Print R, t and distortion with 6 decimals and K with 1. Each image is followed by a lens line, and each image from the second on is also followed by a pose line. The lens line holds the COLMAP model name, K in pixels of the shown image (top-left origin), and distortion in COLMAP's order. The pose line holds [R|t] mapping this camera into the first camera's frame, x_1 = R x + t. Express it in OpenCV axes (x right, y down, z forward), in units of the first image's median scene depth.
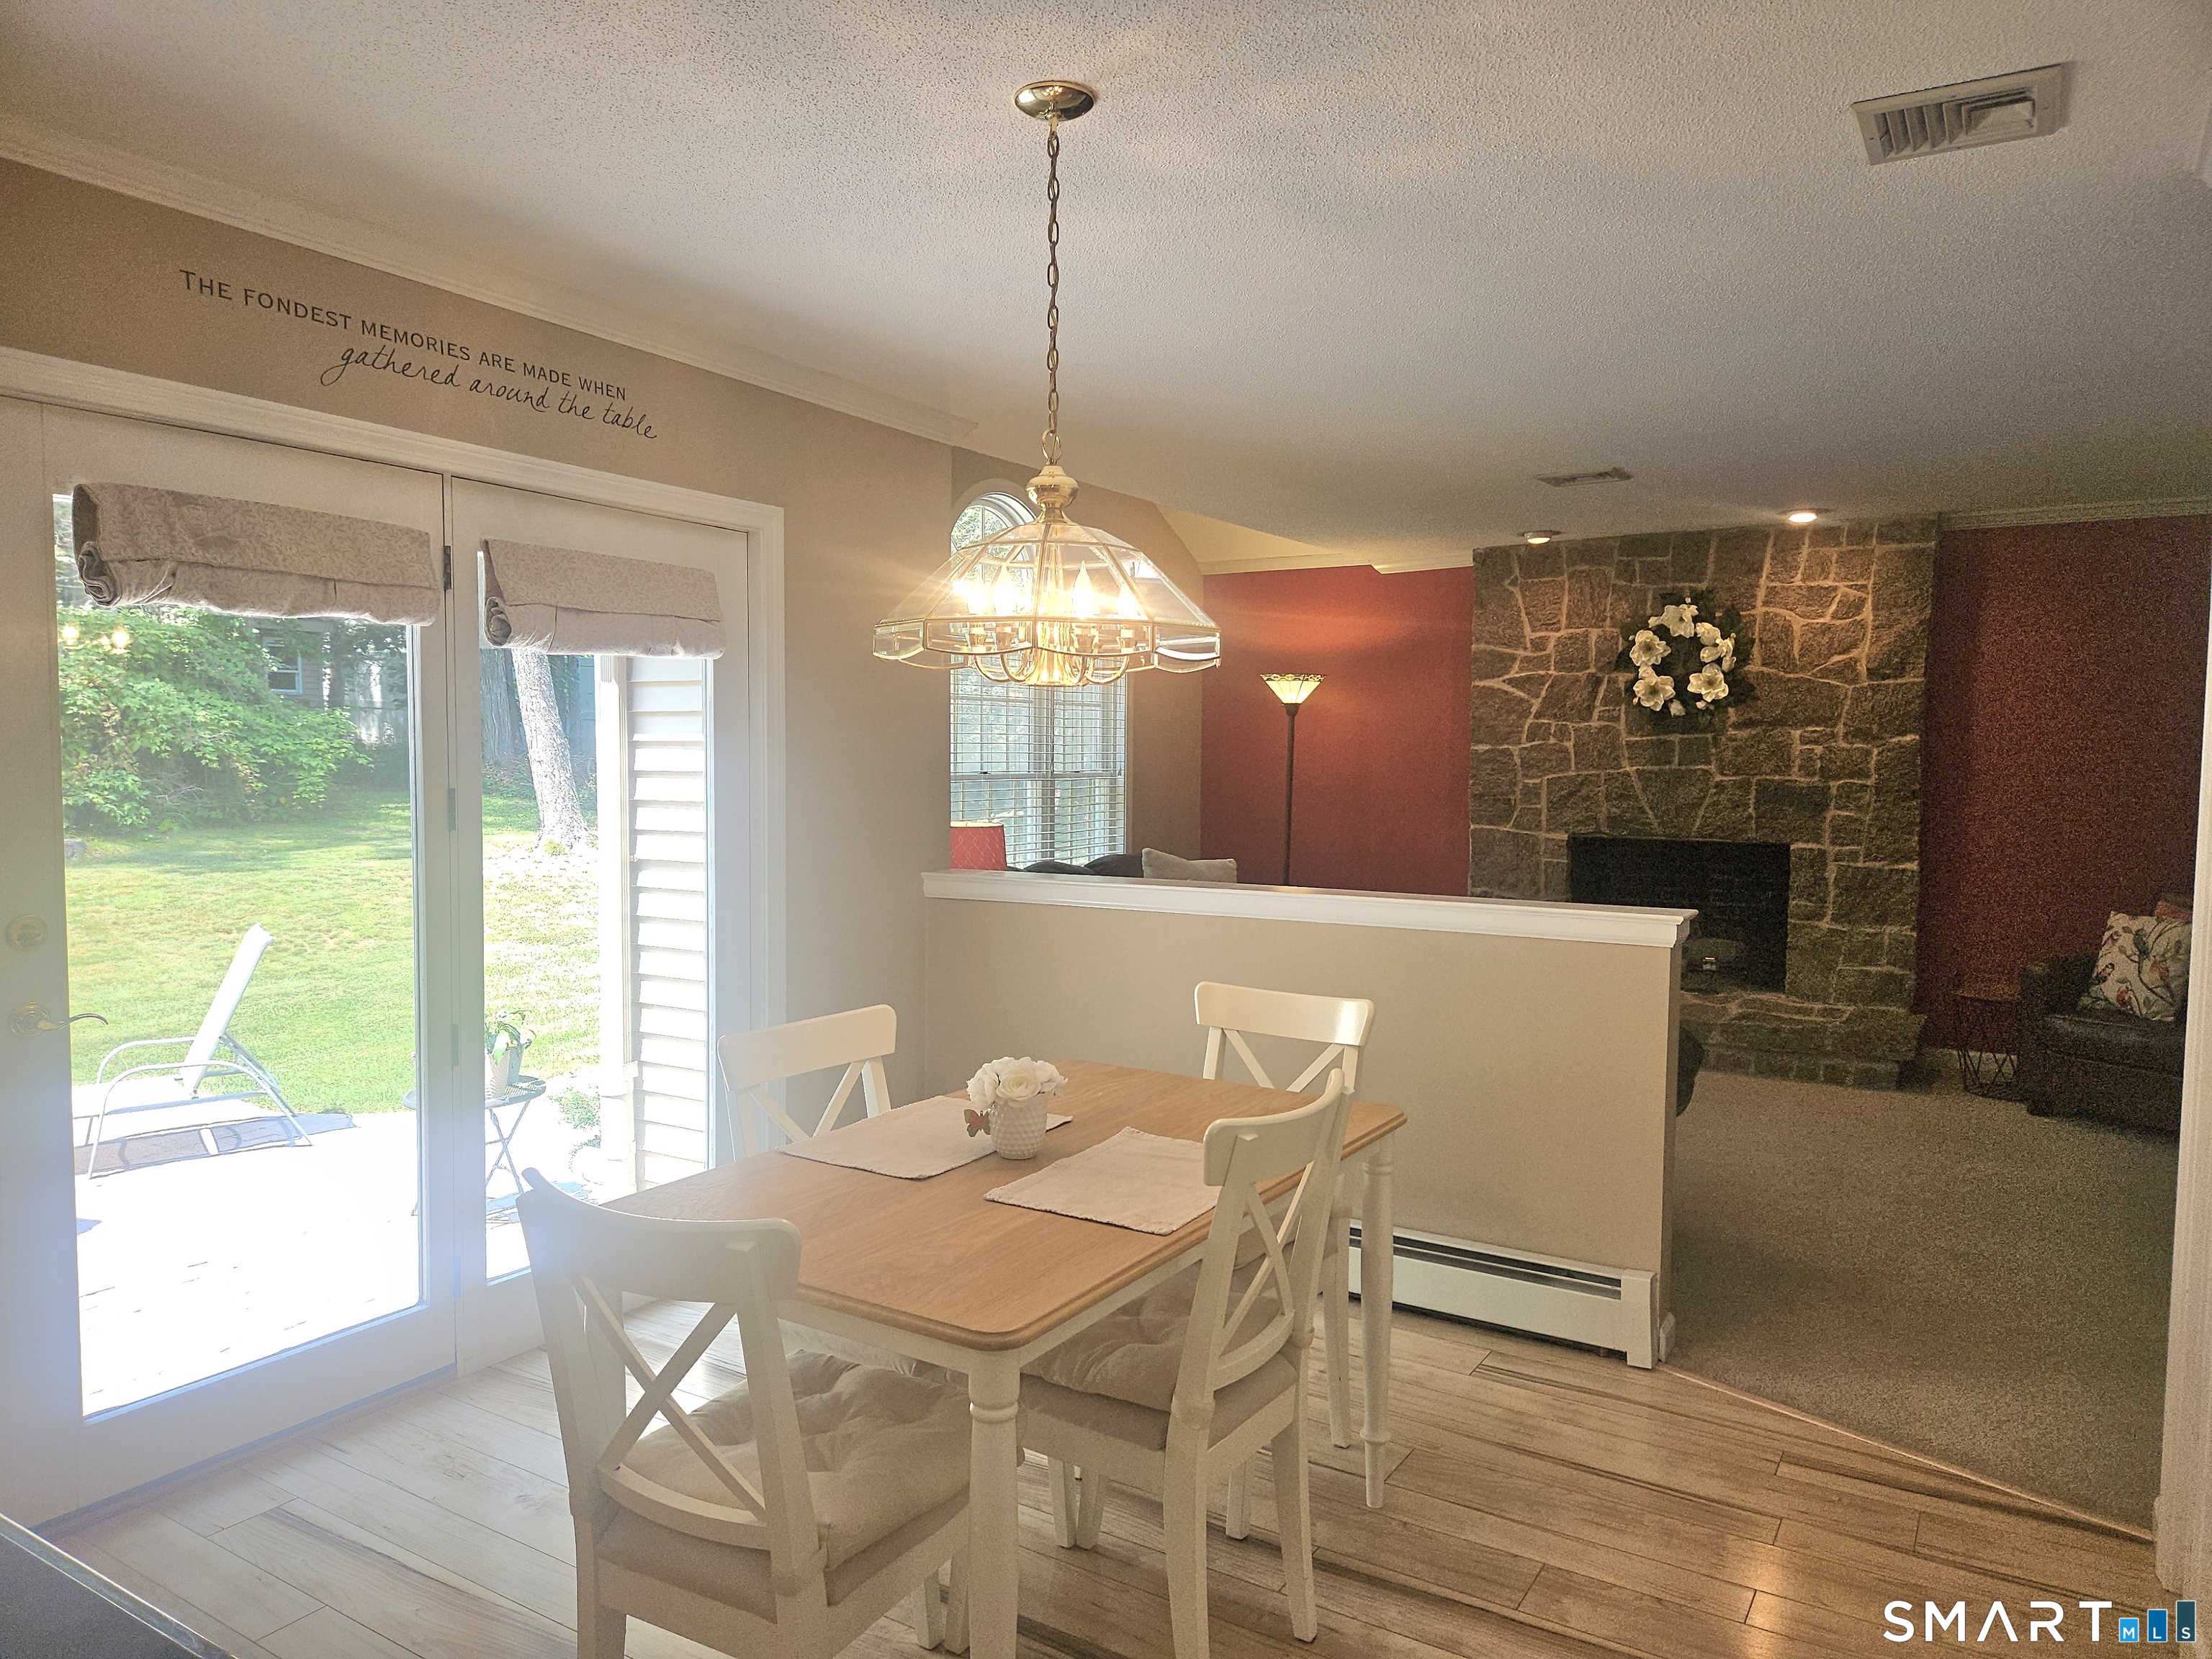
lens RADIAL K [[1487.0, 0, 1091.5], [0, 1487.0, 856.2], [0, 0, 1]] dist [0.068760, -0.067131]
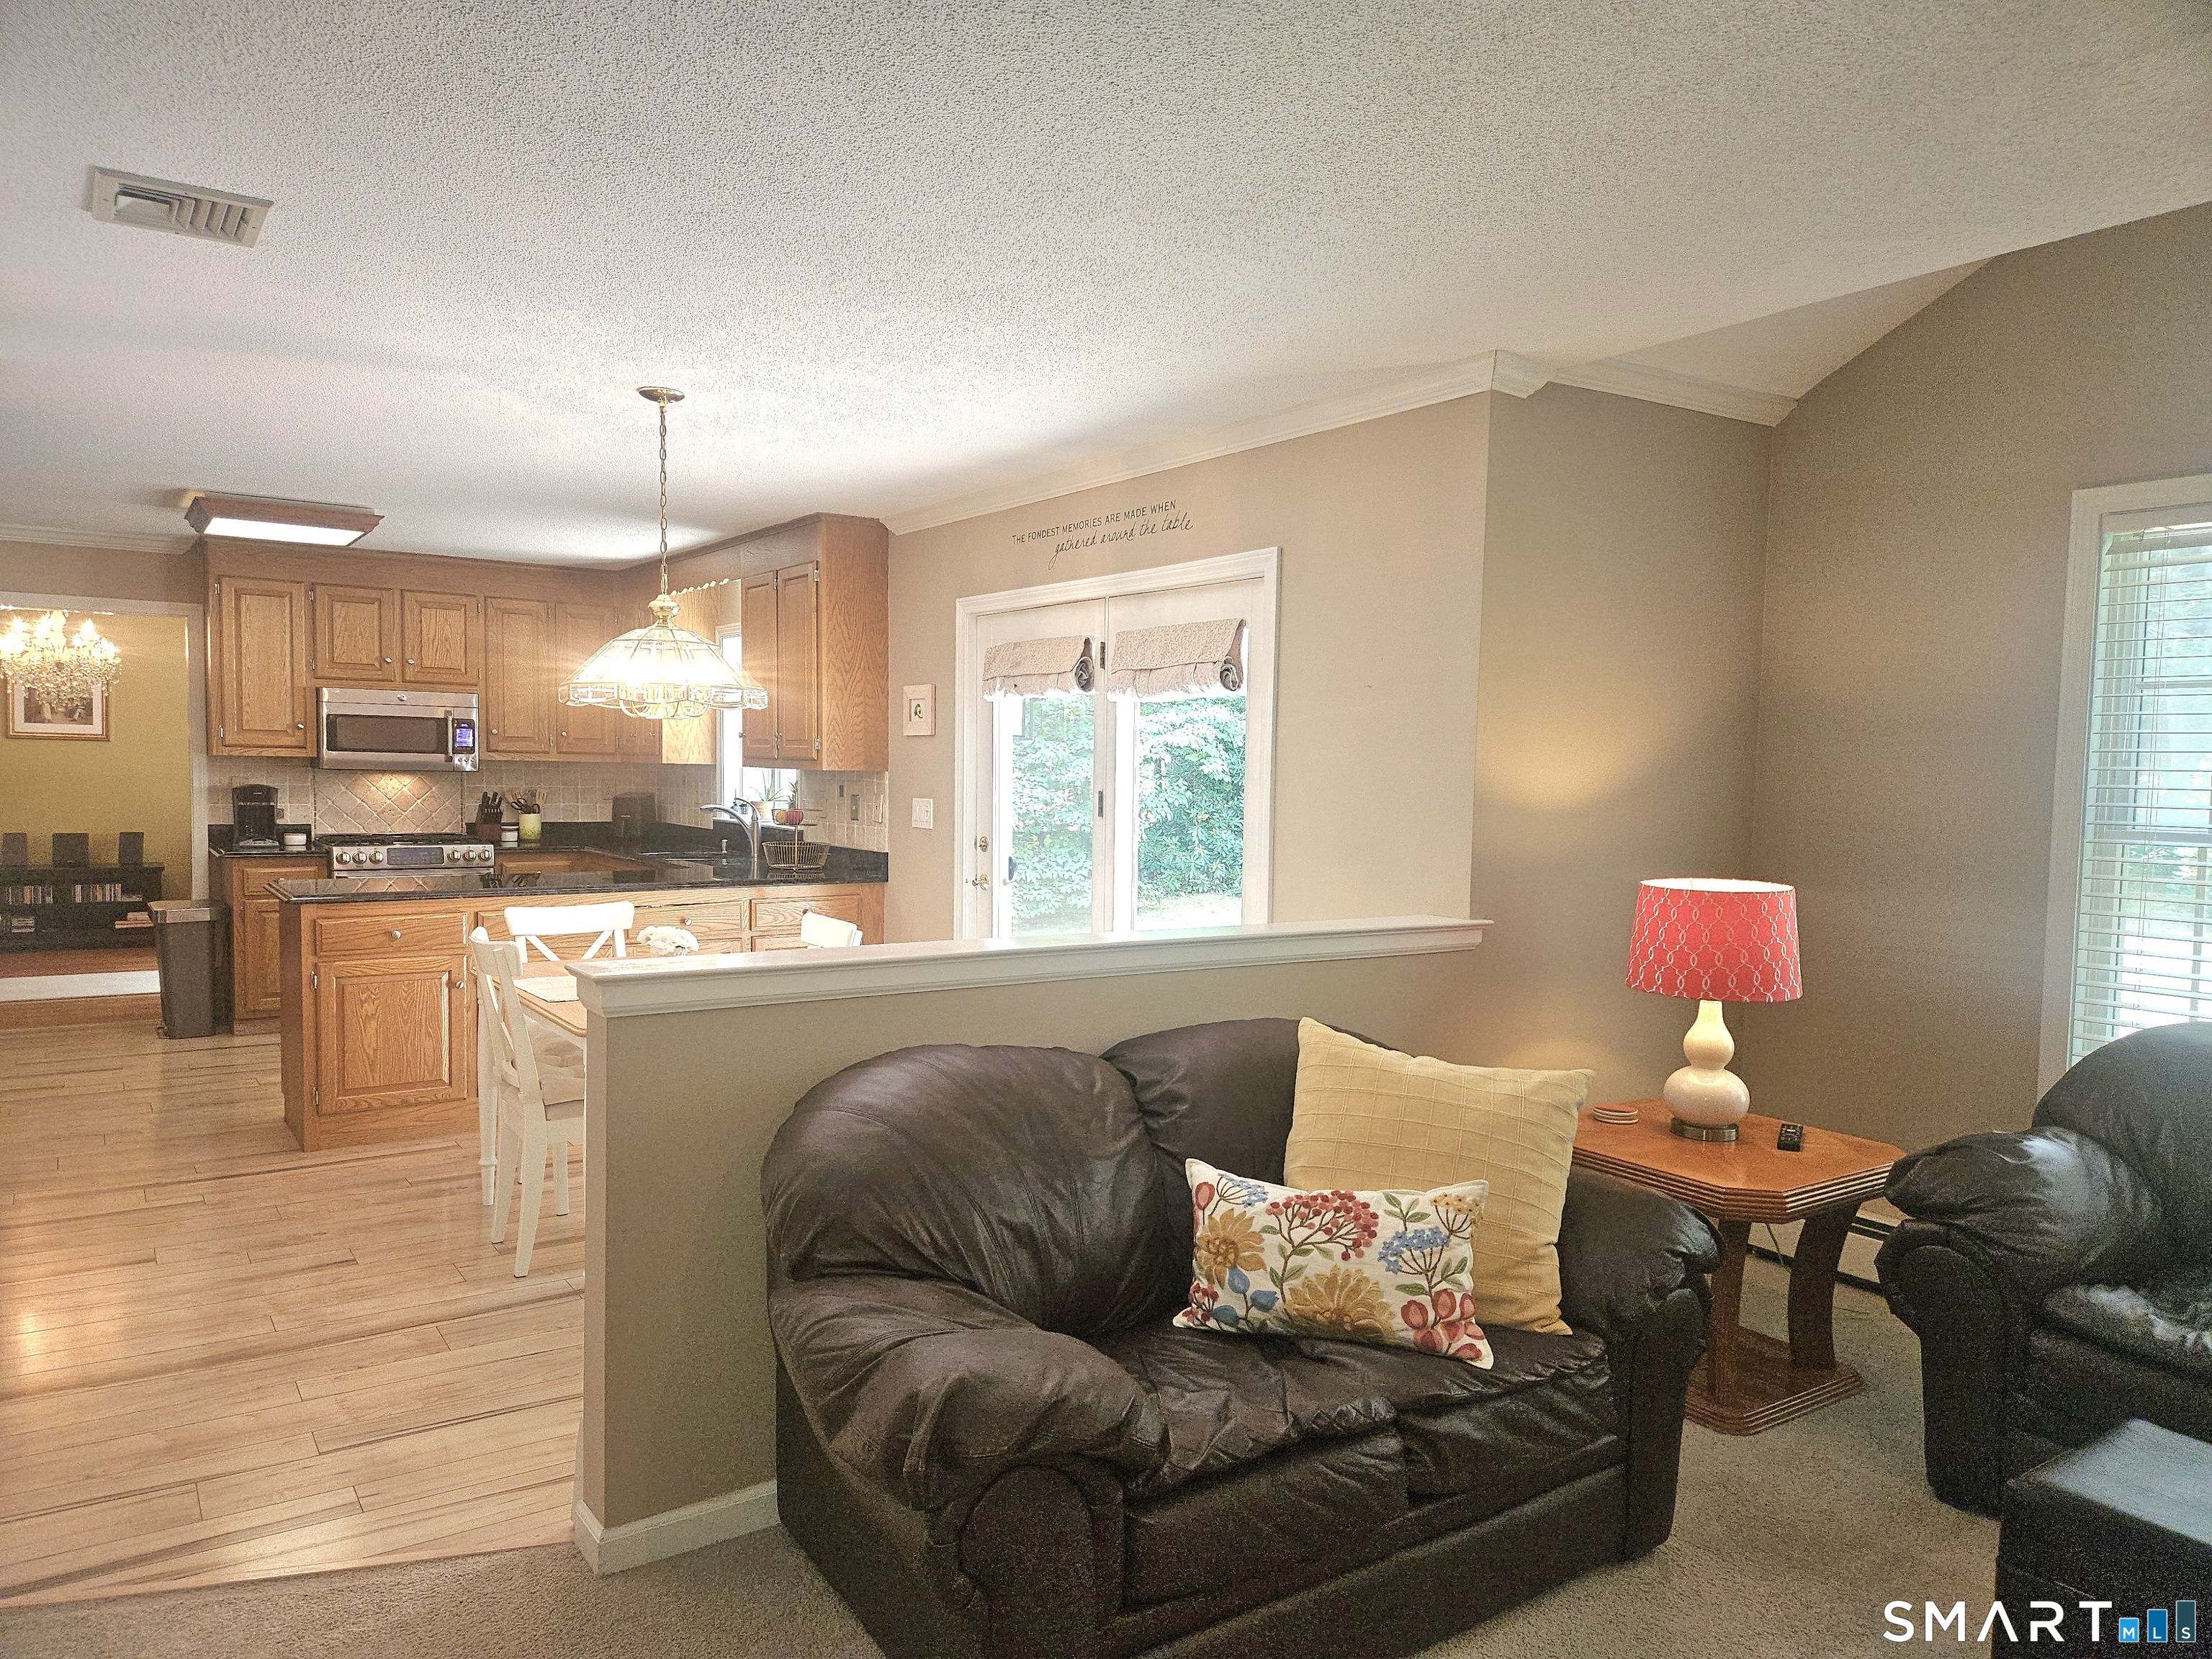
lens RADIAL K [[1487.0, 0, 1091.5], [0, 1487.0, 856.2], [0, 0, 1]] dist [0.068760, -0.067131]
pose [[-0.390531, 0.038210, -0.919796, 1.165025], [-0.087793, 0.993039, 0.078529, -0.111822], [0.916394, 0.111420, -0.384458, 1.793386]]
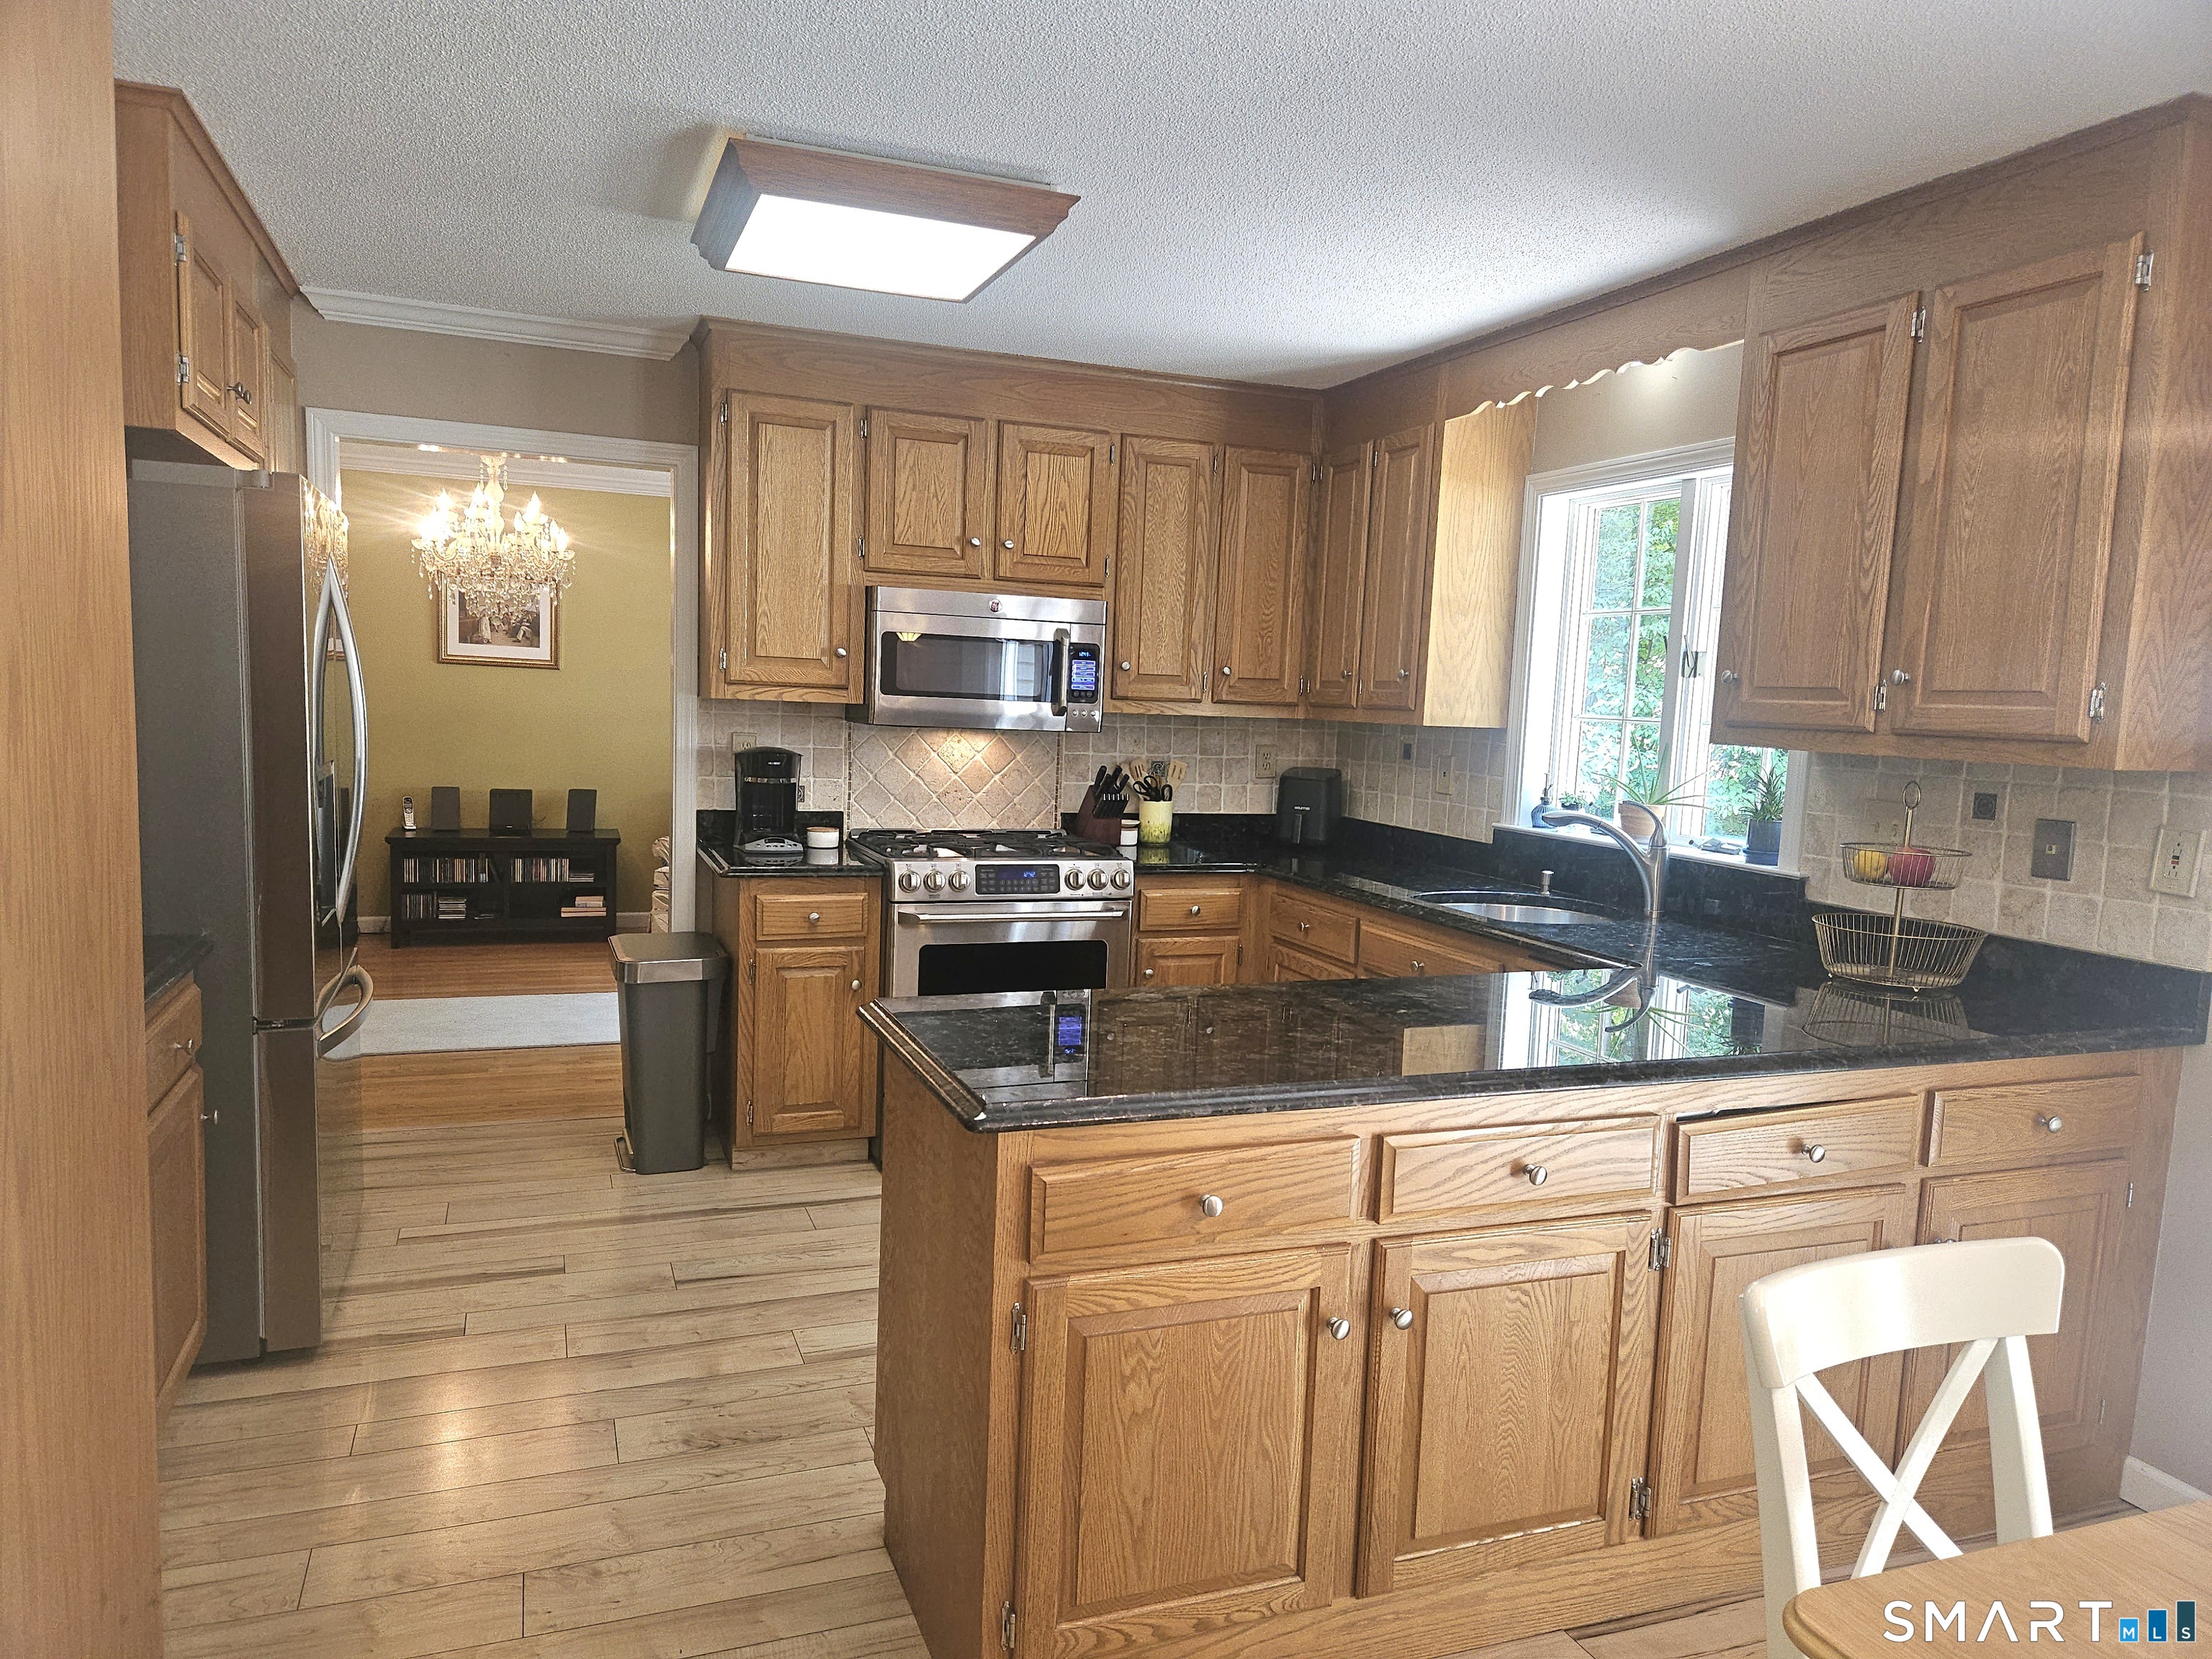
lens RADIAL K [[1487.0, 0, 1091.5], [0, 1487.0, 856.2], [0, 0, 1]] dist [0.068760, -0.067131]
pose [[-0.594833, 0.053742, -0.802051, 0.845904], [-0.102304, 0.984588, 0.141845, -0.085436], [0.797312, 0.166427, -0.580168, 1.324456]]
